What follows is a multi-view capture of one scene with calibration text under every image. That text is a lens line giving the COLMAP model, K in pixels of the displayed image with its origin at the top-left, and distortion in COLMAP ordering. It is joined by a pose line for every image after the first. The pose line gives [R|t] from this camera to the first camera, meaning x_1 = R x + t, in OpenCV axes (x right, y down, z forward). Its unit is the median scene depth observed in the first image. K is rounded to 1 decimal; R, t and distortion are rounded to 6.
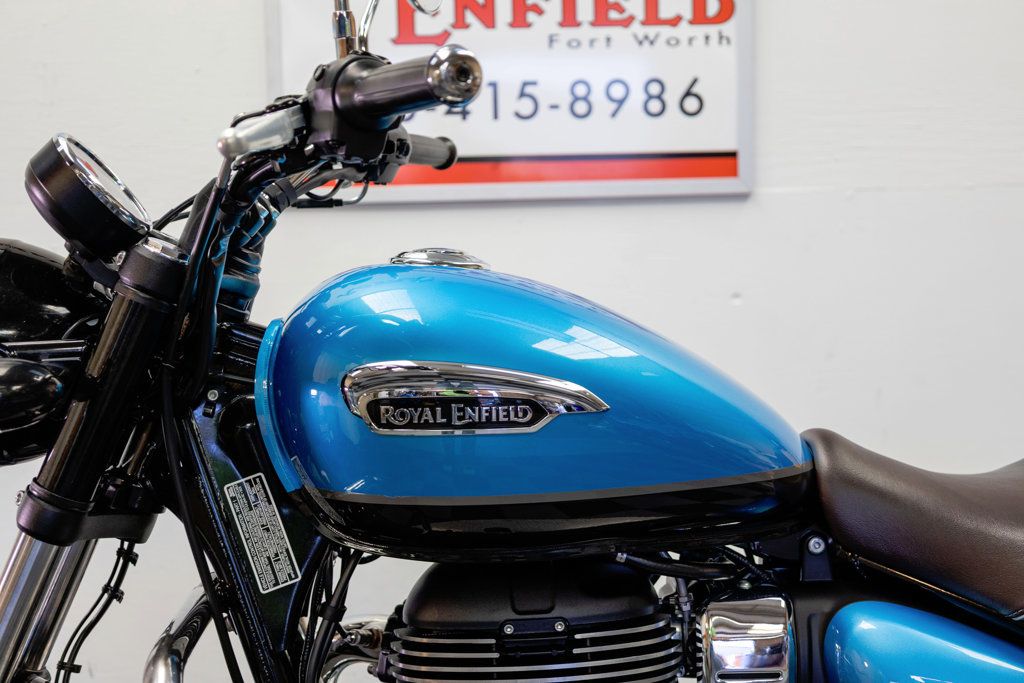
lens RADIAL K [[1495.3, 0, 512.0], [0, 1495.3, 341.5], [0, 0, 1]] dist [0.019587, 0.006143]
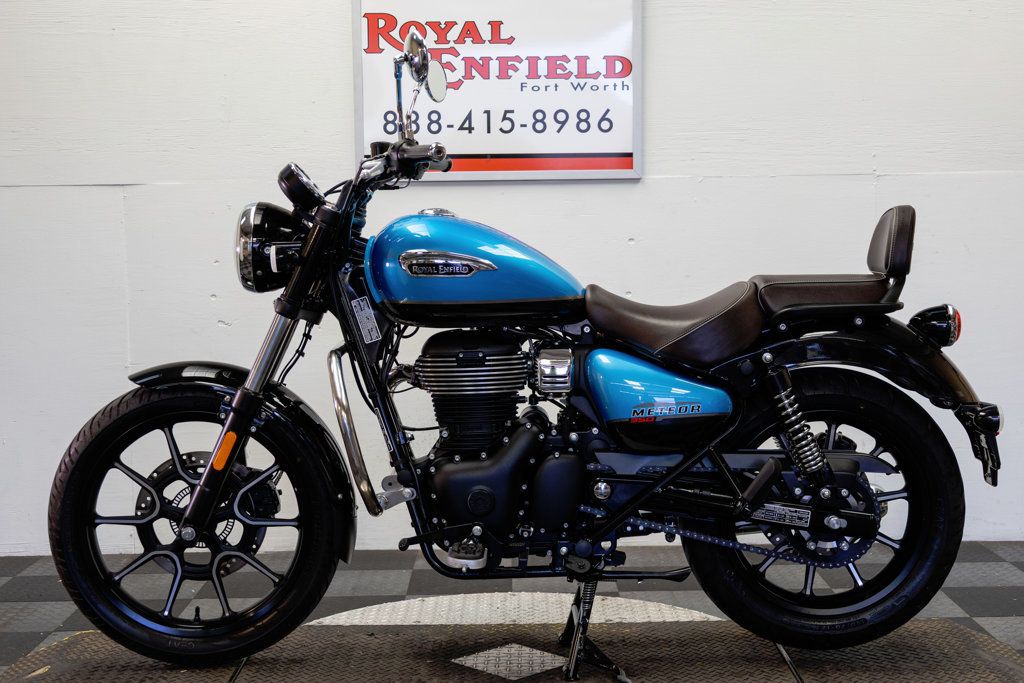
lens RADIAL K [[1495.3, 0, 512.0], [0, 1495.3, 341.5], [0, 0, 1]] dist [0.019587, 0.006143]
pose [[0.999353, 0.016136, -0.032133, 0.155095], [-0.015321, 0.999559, 0.025439, 0.092147], [0.032529, -0.024930, 0.999160, -1.461246]]
